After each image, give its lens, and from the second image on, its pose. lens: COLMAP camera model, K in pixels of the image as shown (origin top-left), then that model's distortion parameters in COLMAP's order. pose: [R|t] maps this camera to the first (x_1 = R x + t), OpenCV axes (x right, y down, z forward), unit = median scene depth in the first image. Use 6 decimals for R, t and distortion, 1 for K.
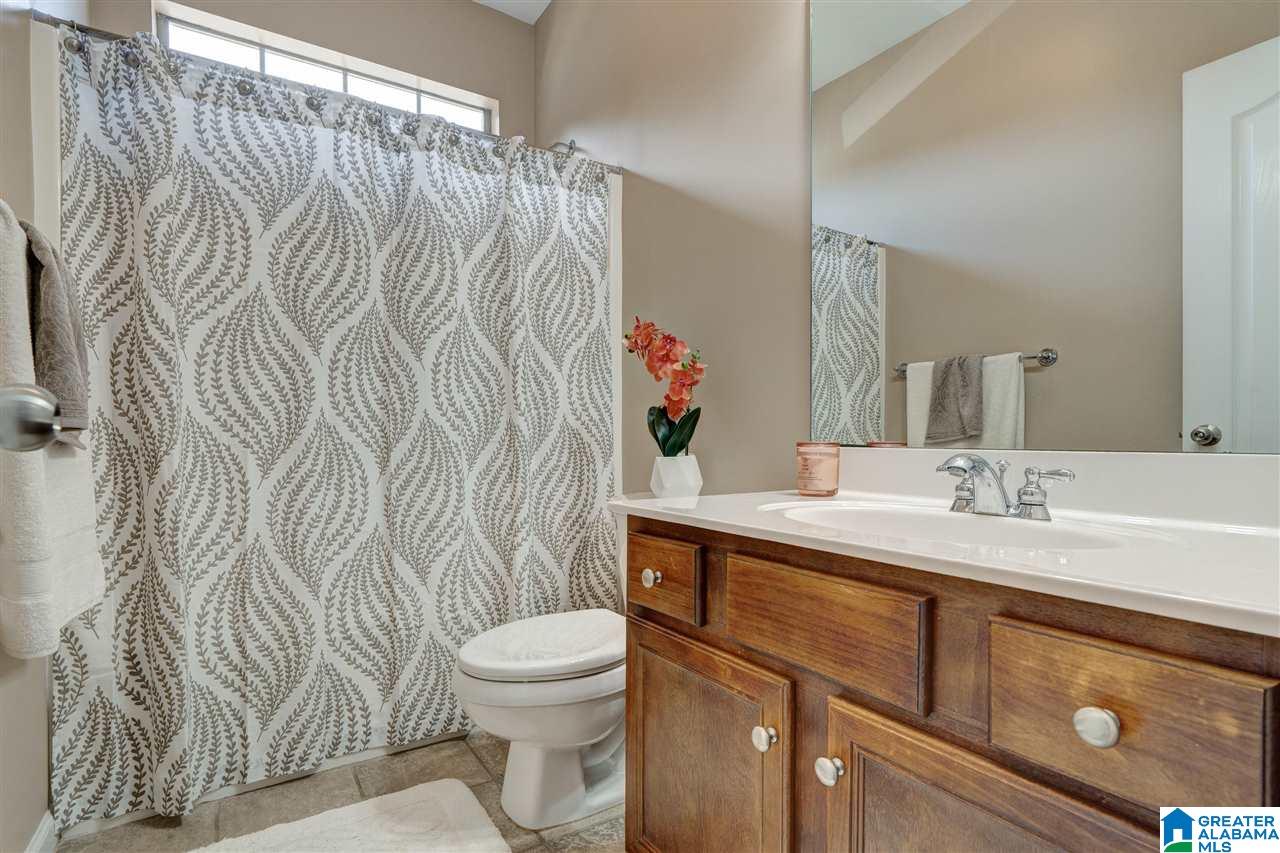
lens RADIAL K [[614.5, 0, 637.8], [0, 614.5, 429.8], [0, 0, 1]] dist [0.000030, -0.000177]
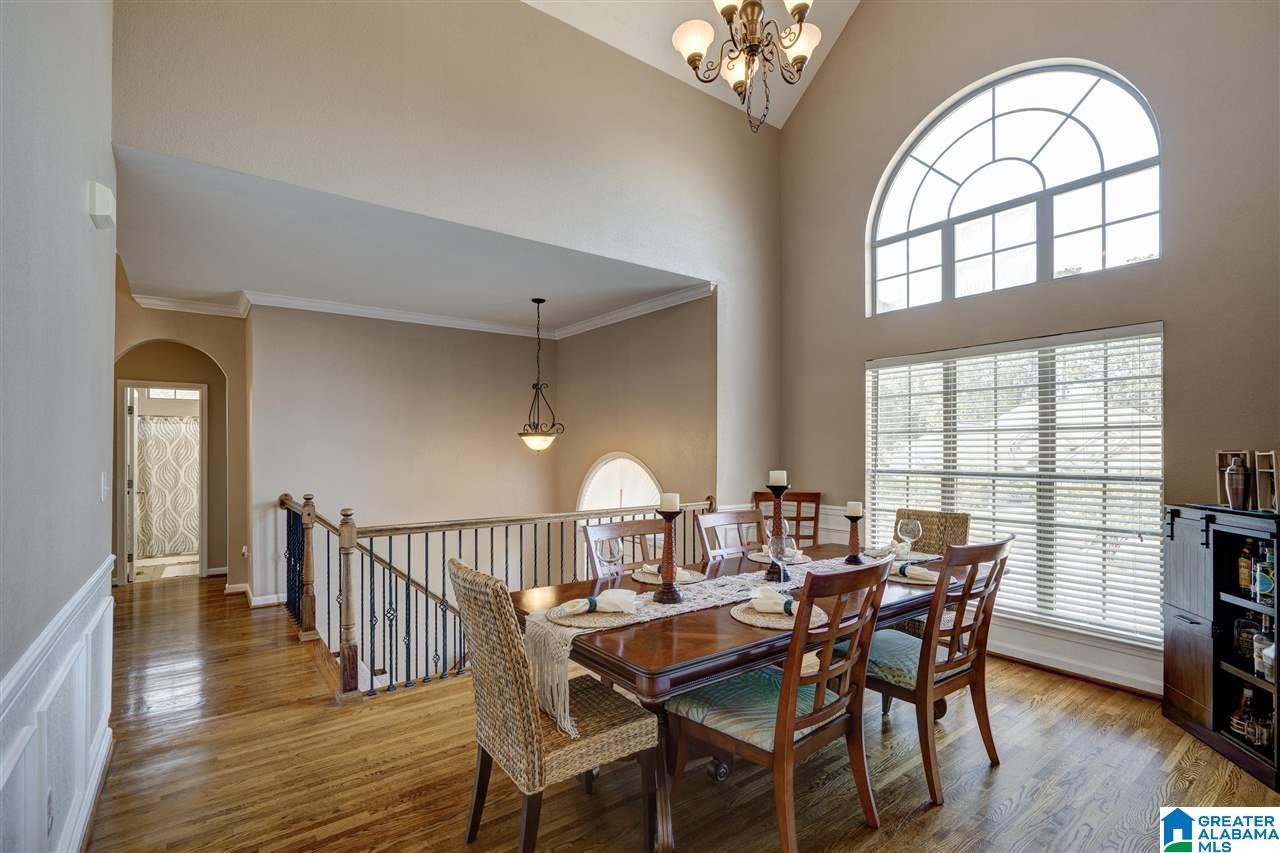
lens RADIAL K [[588.7, 0, 644.3], [0, 588.7, 438.7], [0, 0, 1]] dist [-0.000789, 0.000019]
pose [[0.997792, -0.002571, 0.066364, 3.025153], [0.003549, 0.999887, -0.014621, -0.304642], [-0.066319, 0.014824, 0.997688, -4.175486]]
